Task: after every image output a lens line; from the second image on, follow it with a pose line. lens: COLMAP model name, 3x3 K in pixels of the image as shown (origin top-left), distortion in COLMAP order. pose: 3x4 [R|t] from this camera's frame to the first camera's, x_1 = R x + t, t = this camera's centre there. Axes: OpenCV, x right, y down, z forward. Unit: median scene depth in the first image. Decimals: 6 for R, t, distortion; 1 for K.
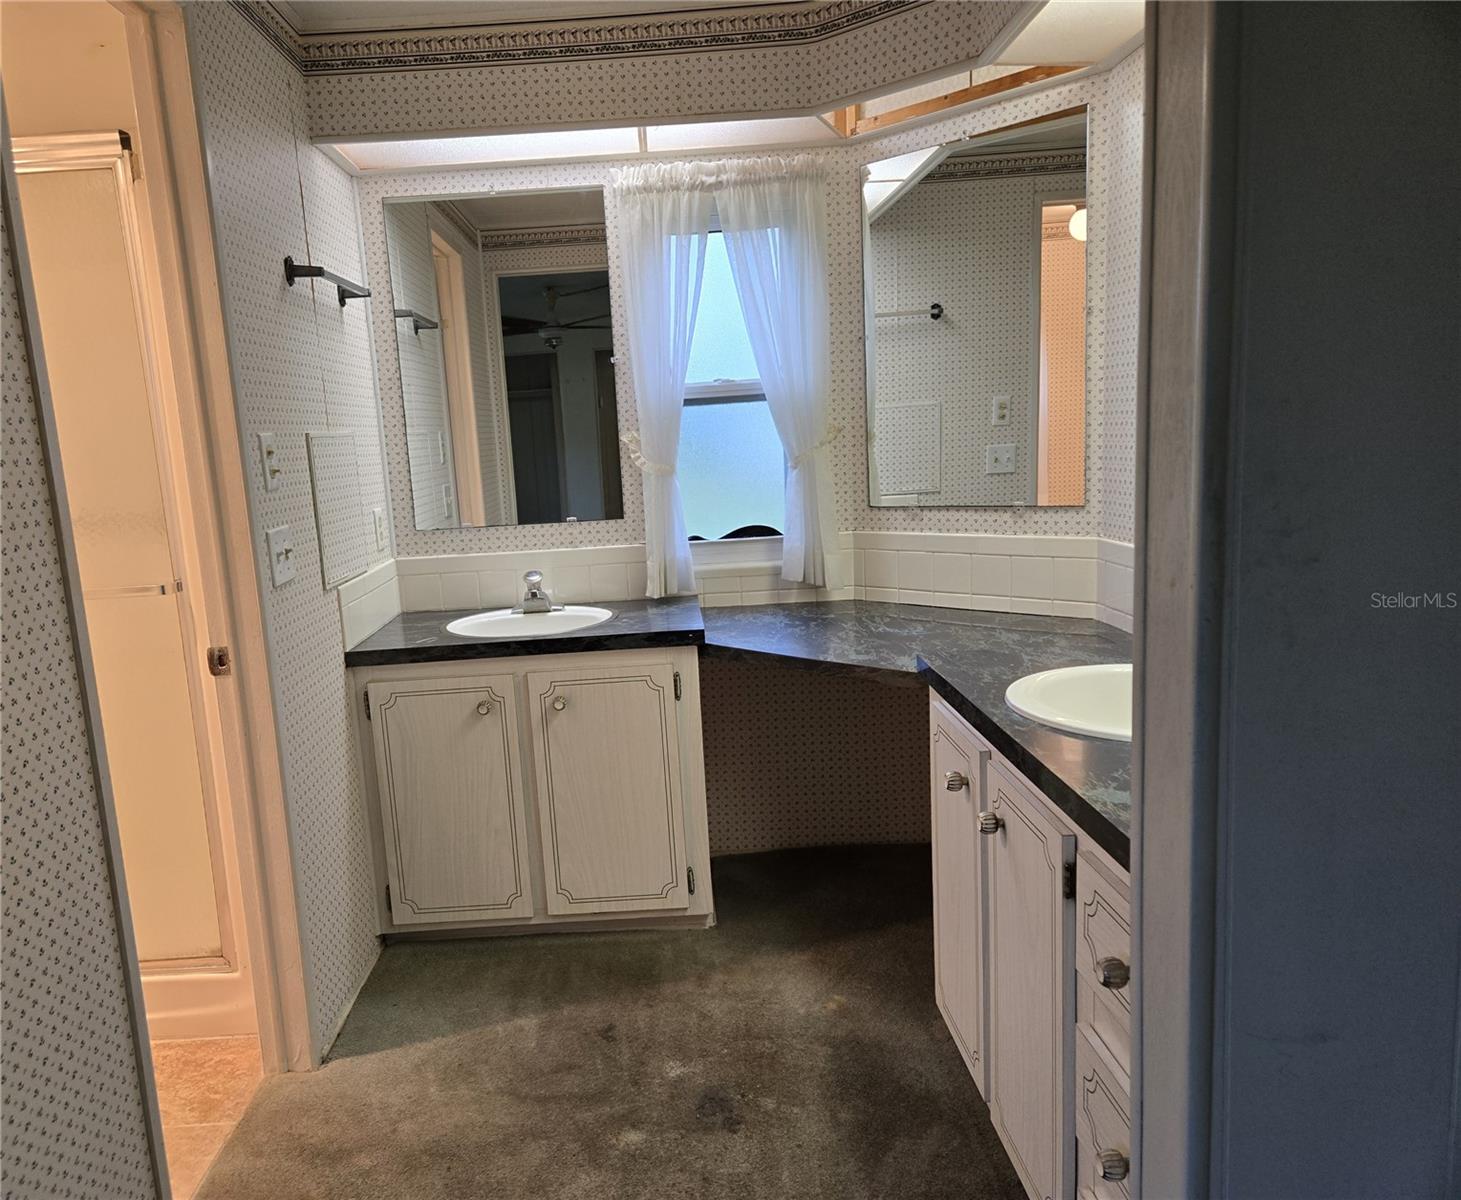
lens RADIAL K [[1062.6, 0, 634.0], [0, 1062.6, 606.9], [0, 0, 1]] dist [0.054148, -0.011095]
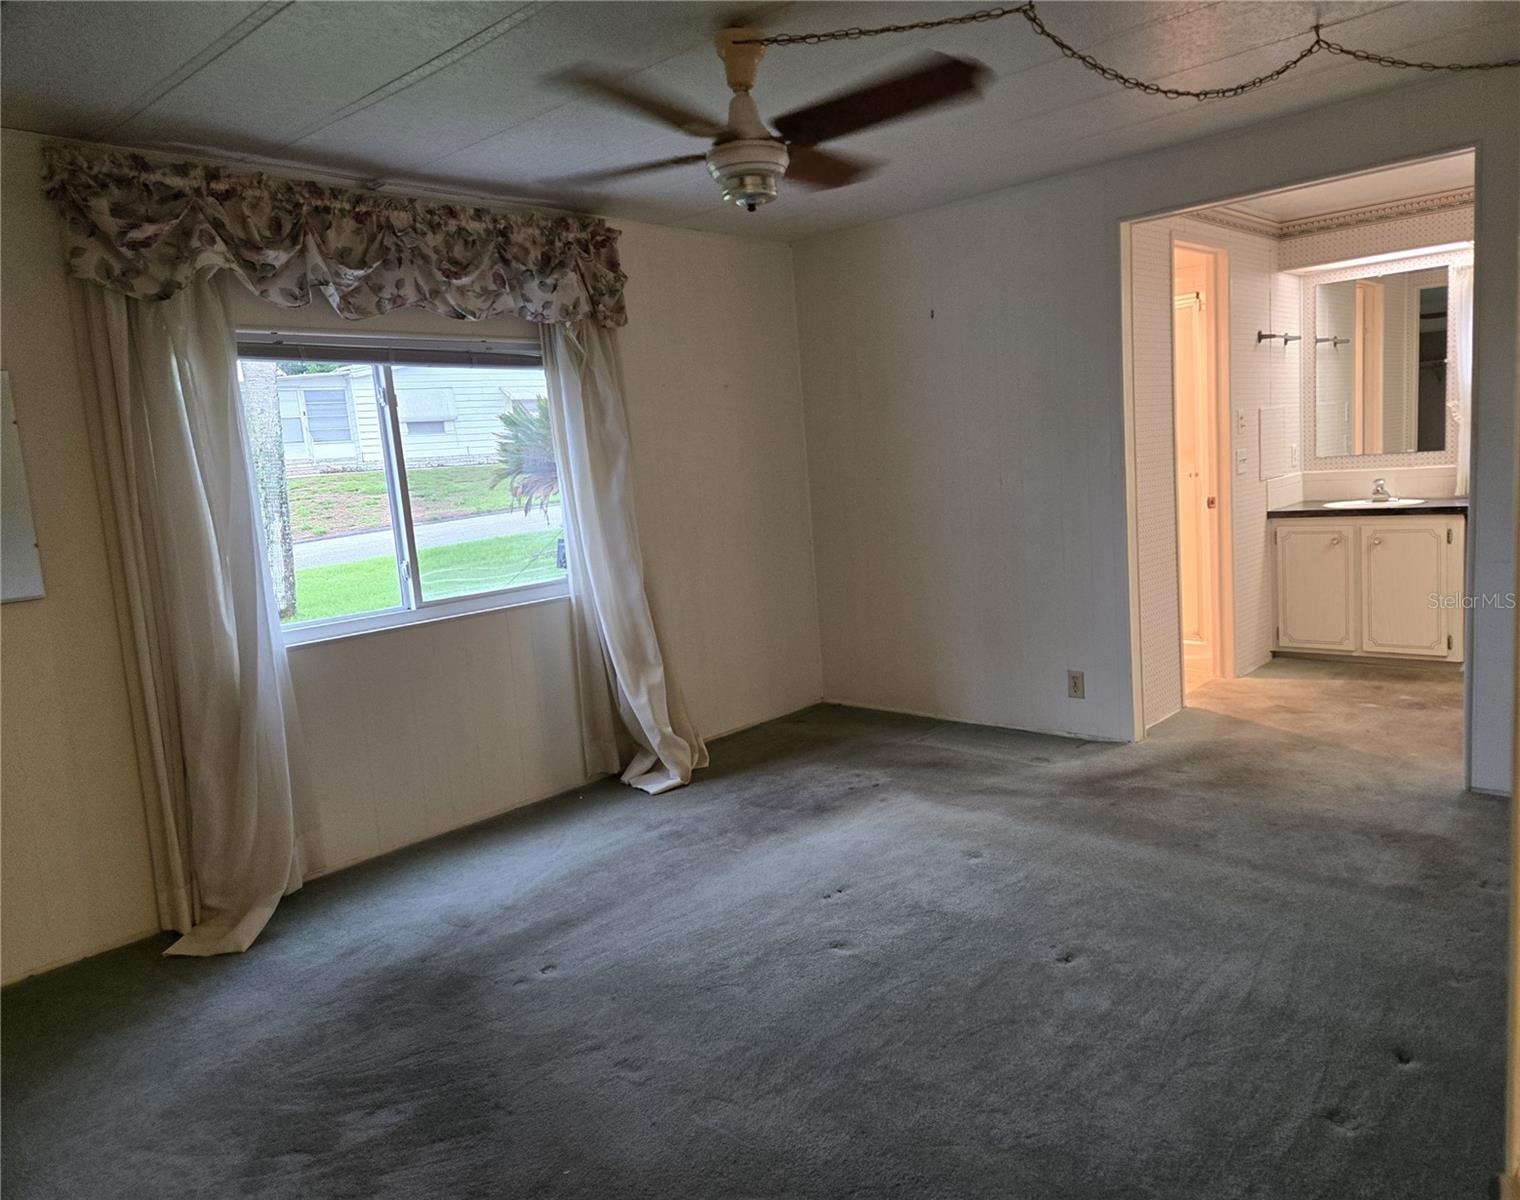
lens RADIAL K [[1069.0, 0, 809.3], [0, 1069.0, 593.0], [0, 0, 1]] dist [0.062379, -0.014448]
pose [[0.767015, 0.093569, -0.634770, 0.406710], [-0.081173, 0.995511, 0.048661, 0.171585], [0.636474, 0.014203, 0.771167, -1.224296]]
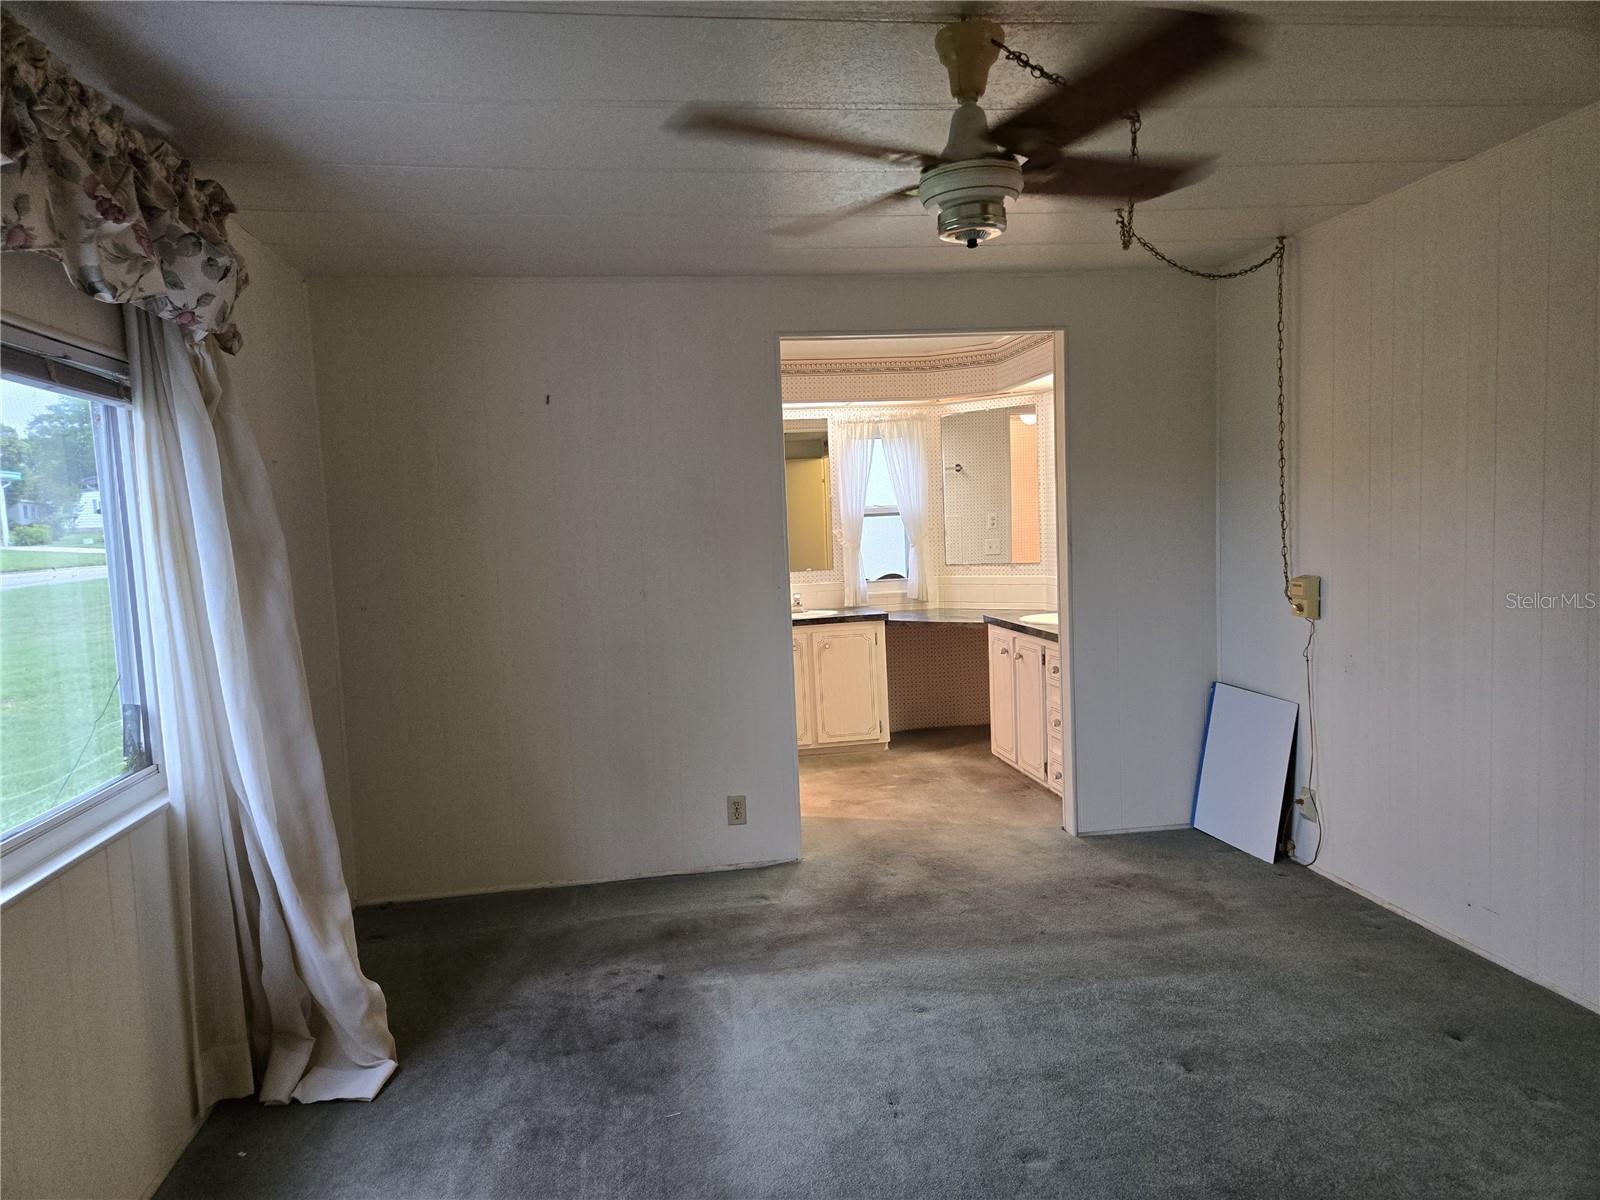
lens RADIAL K [[1072.6, 0, 786.1], [0, 1072.6, 606.7], [0, 0, 1]] dist [0.075912, -0.056702]
pose [[0.984246, 0.003627, 0.176766, -0.555164], [0.012186, 0.996020, -0.088290, 0.206614], [-0.176383, 0.089053, 0.980285, -1.234134]]
